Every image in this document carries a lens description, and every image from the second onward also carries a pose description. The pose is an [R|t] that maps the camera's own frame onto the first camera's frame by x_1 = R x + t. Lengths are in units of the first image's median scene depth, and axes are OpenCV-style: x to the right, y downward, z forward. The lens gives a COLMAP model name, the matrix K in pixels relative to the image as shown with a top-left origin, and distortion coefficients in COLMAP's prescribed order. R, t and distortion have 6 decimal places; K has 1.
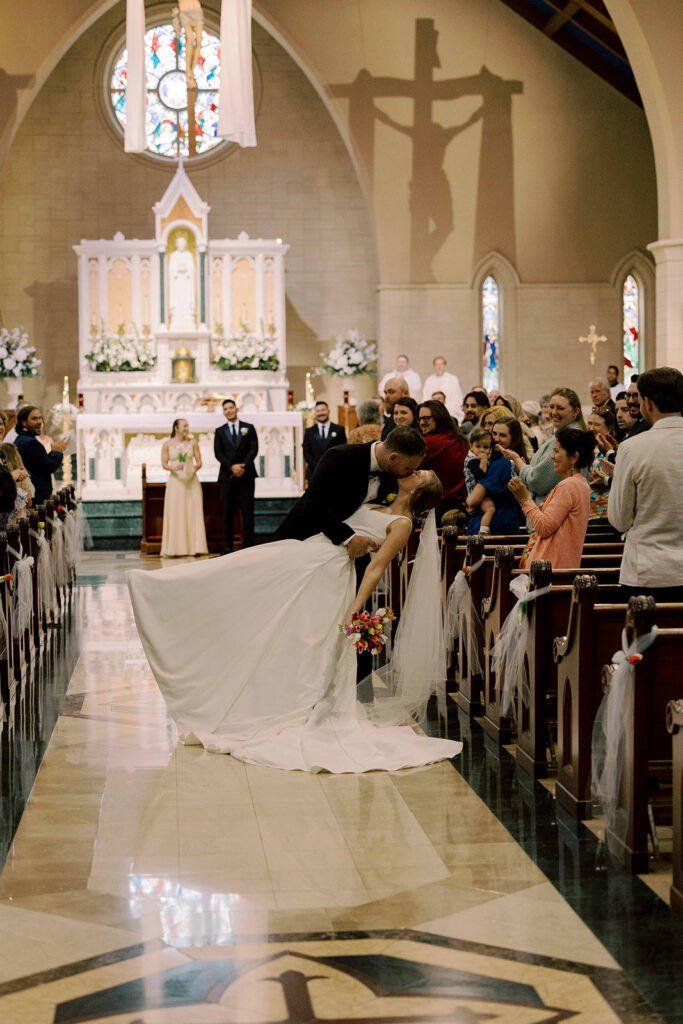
lens RADIAL K [[1995.4, 0, 278.0], [0, 1995.4, 614.0], [0, 0, 1]] dist [-0.025202, 0.000000]
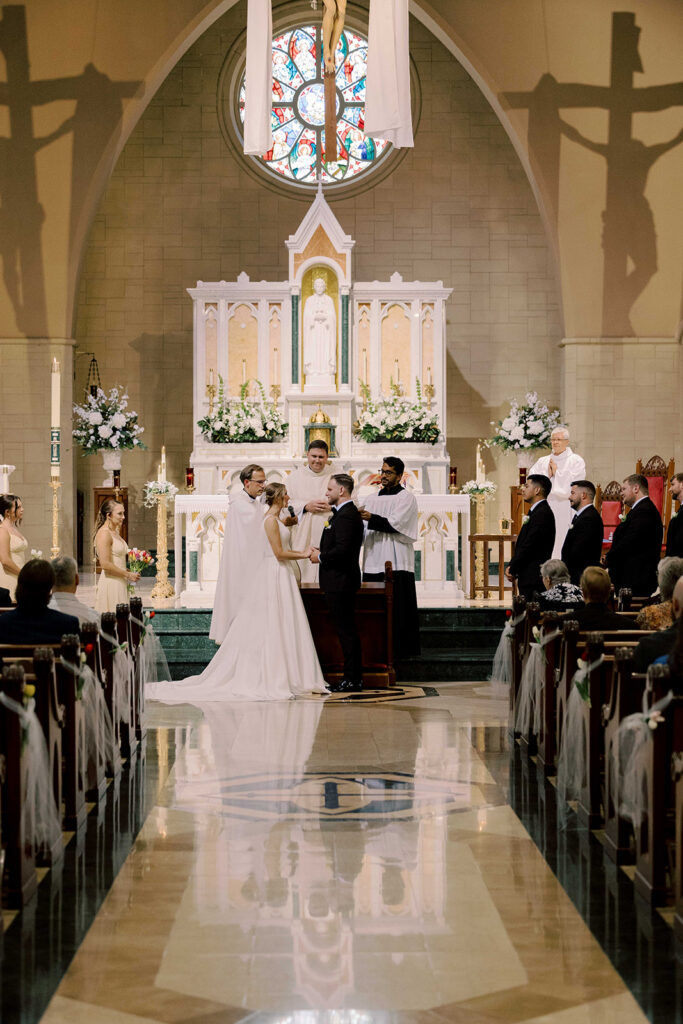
lens RADIAL K [[1995.4, 0, 263.0], [0, 1995.4, 562.2], [0, 0, 1]] dist [-0.025202, 0.000000]
pose [[0.996484, 0.011994, -0.082925, -0.002773], [-0.017421, 0.997731, -0.065027, -0.020319], [0.081957, 0.066243, 0.994432, 0.197227]]
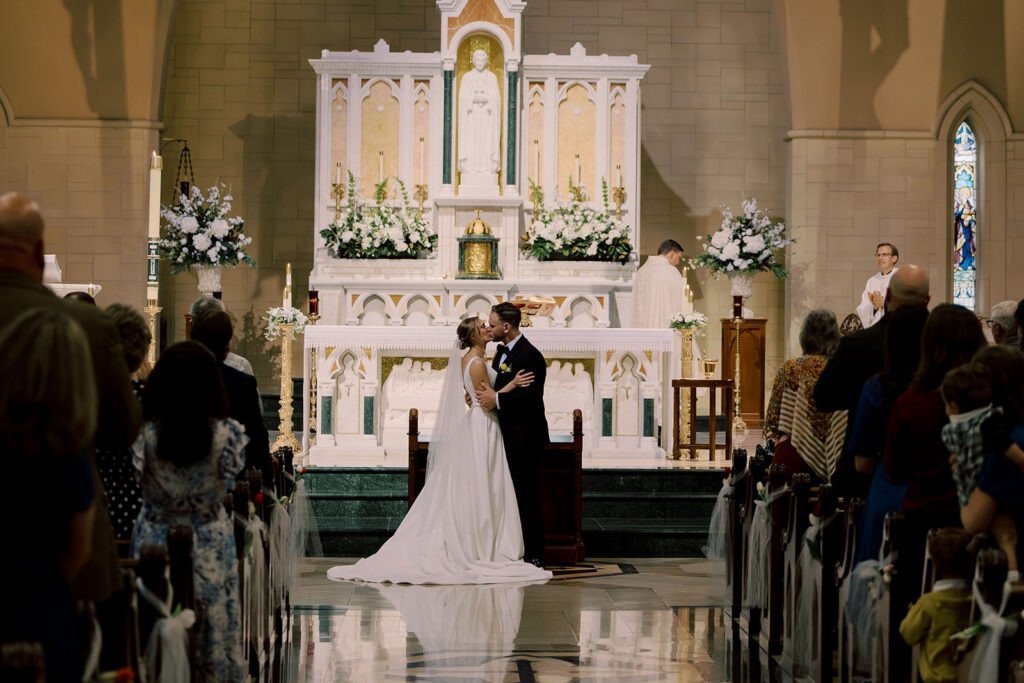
lens RADIAL K [[2829.2, 0, 510.4], [0, 2829.2, 336.6], [0, 0, 1]] dist [-0.097462, 0.000000]
pose [[0.999307, 0.021430, -0.030450, -0.009529], [-0.024276, 0.995049, -0.096372, -0.012077], [0.028234, 0.097044, 0.994880, 0.117071]]
